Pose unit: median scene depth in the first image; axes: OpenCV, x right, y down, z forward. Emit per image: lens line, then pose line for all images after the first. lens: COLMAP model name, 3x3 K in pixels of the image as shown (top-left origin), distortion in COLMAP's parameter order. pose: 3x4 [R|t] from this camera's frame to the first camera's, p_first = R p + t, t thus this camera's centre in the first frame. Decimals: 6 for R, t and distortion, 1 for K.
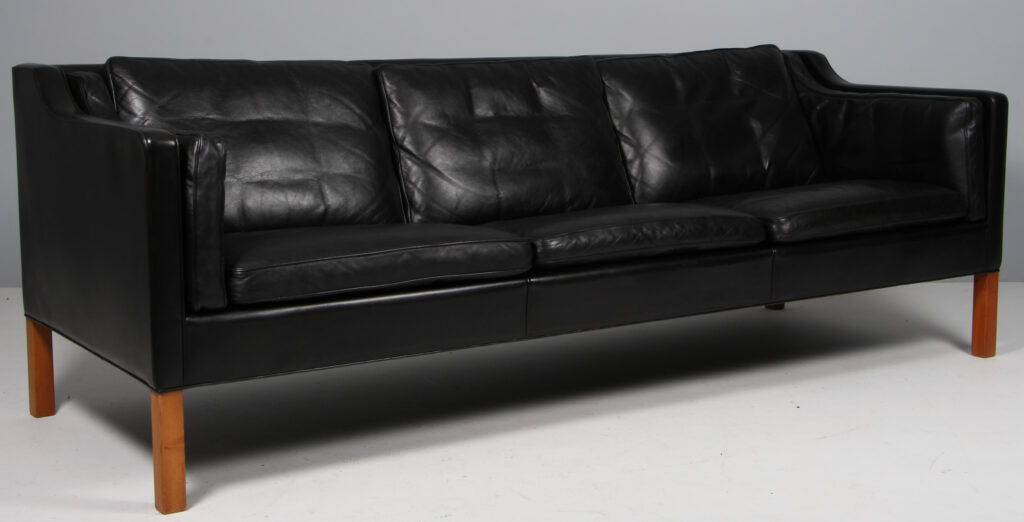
lens RADIAL K [[1488.9, 0, 512.0], [0, 1488.9, 261.0], [0, 0, 1]] dist [0.014491, 0.000483]
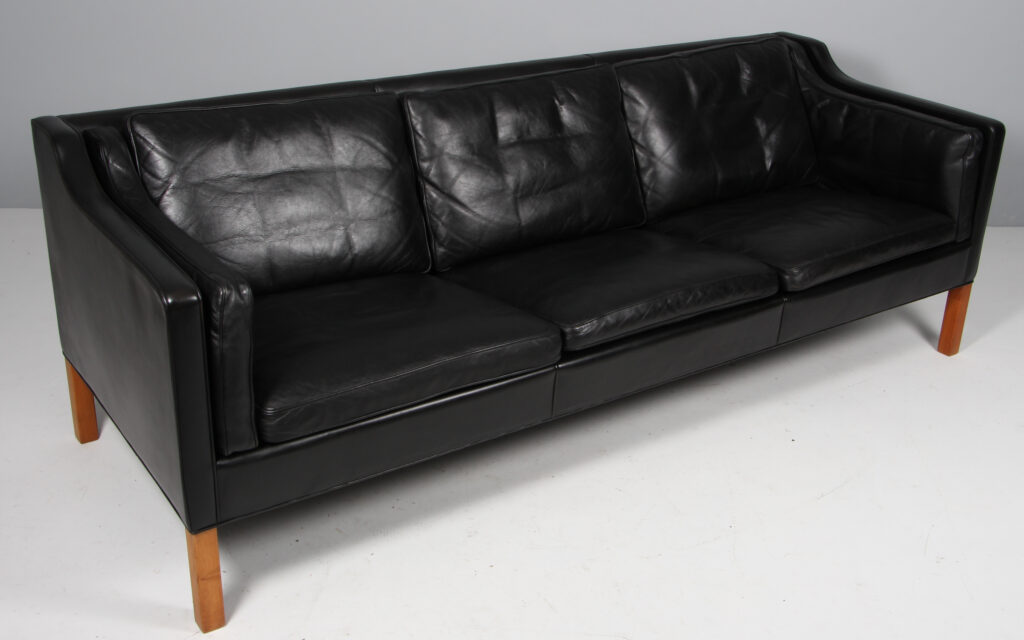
lens RADIAL K [[1136.1, 0, 514.9], [0, 1136.1, 289.1], [0, 0, 1]] dist [-0.075336, 0.031263]
pose [[0.999035, 0.024275, 0.036599, -0.040905], [-0.033021, 0.964621, 0.261564, -0.209064], [-0.028955, -0.262521, 0.964492, 0.238362]]
